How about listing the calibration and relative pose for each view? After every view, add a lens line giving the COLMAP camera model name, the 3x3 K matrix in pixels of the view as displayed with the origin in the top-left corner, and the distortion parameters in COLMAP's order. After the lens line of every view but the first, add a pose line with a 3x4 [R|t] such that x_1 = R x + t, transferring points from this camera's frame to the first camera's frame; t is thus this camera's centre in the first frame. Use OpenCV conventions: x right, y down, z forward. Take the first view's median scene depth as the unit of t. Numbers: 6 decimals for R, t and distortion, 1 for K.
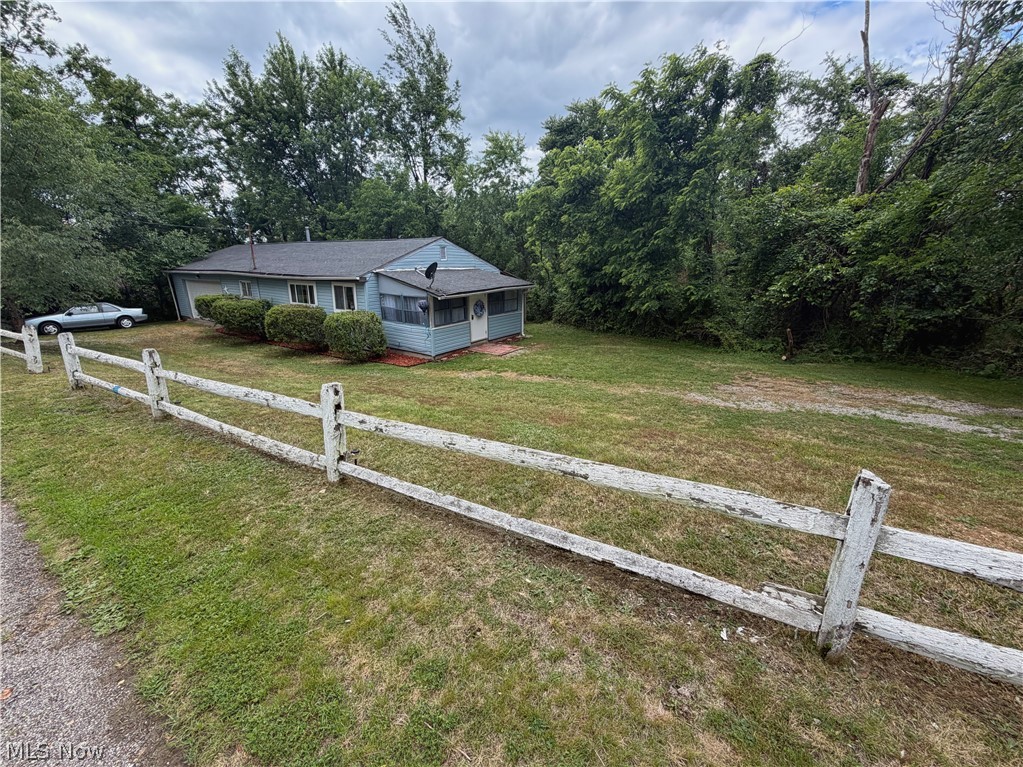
lens RADIAL K [[408.7, 0, 516.0], [0, 408.7, 384.3], [0, 0, 1]] dist [-0.000371, 0.000082]
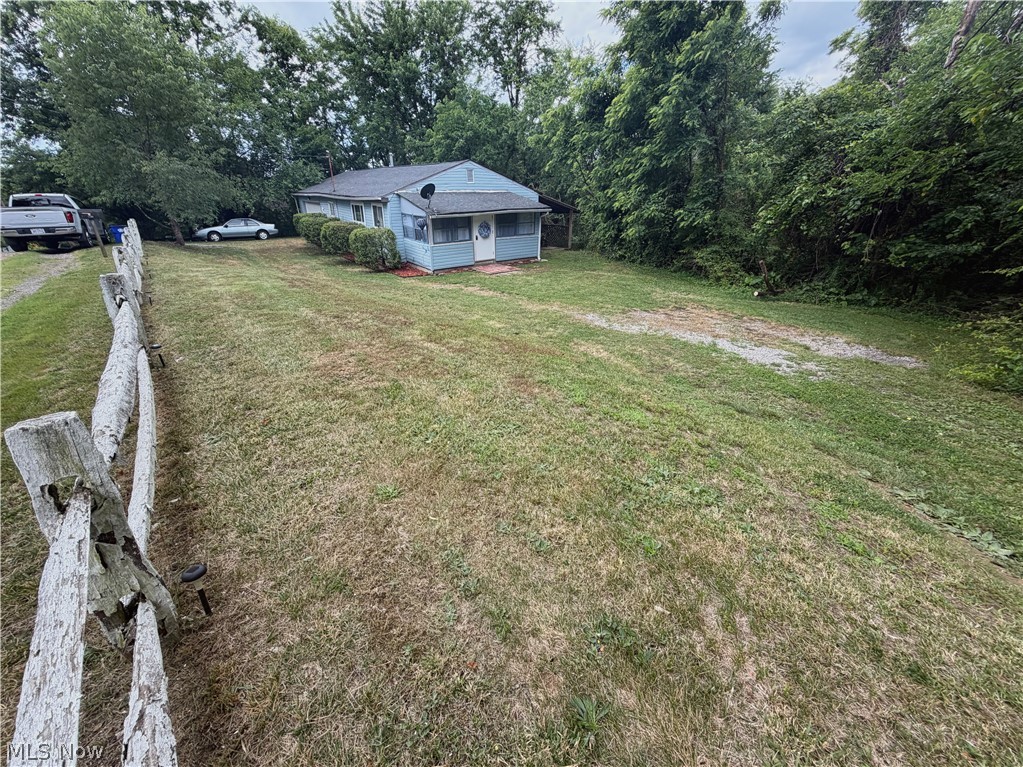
lens RADIAL K [[408.7, 0, 517.9], [0, 408.7, 376.1], [0, 0, 1]] dist [-0.000371, 0.000082]
pose [[0.944323, 0.138288, -0.298547, 0.326894], [-0.096928, 0.984042, 0.149221, 0.022649], [0.314419, -0.111976, 0.942657, -0.028288]]
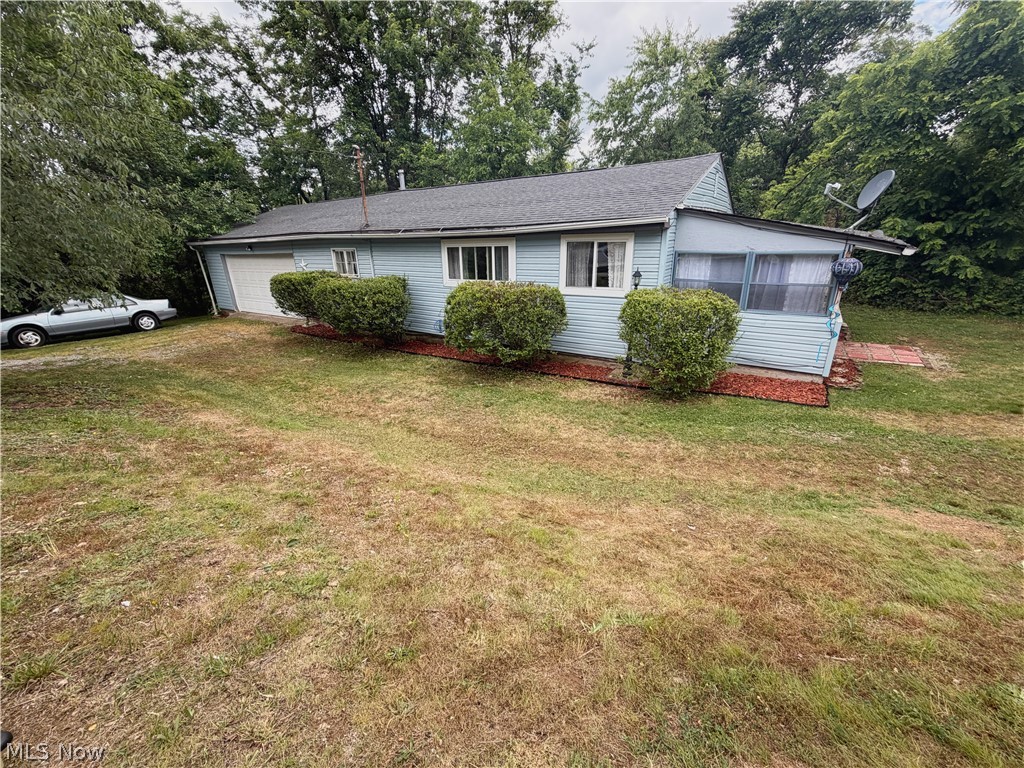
lens RADIAL K [[409.1, 0, 510.3], [0, 409.1, 386.5], [0, 0, 1]] dist [-0.000371, 0.000082]
pose [[0.999449, -0.033023, 0.003439, -0.472839], [0.032819, 0.998296, 0.048240, -0.076020], [-0.005026, -0.048100, 0.998830, 0.424646]]
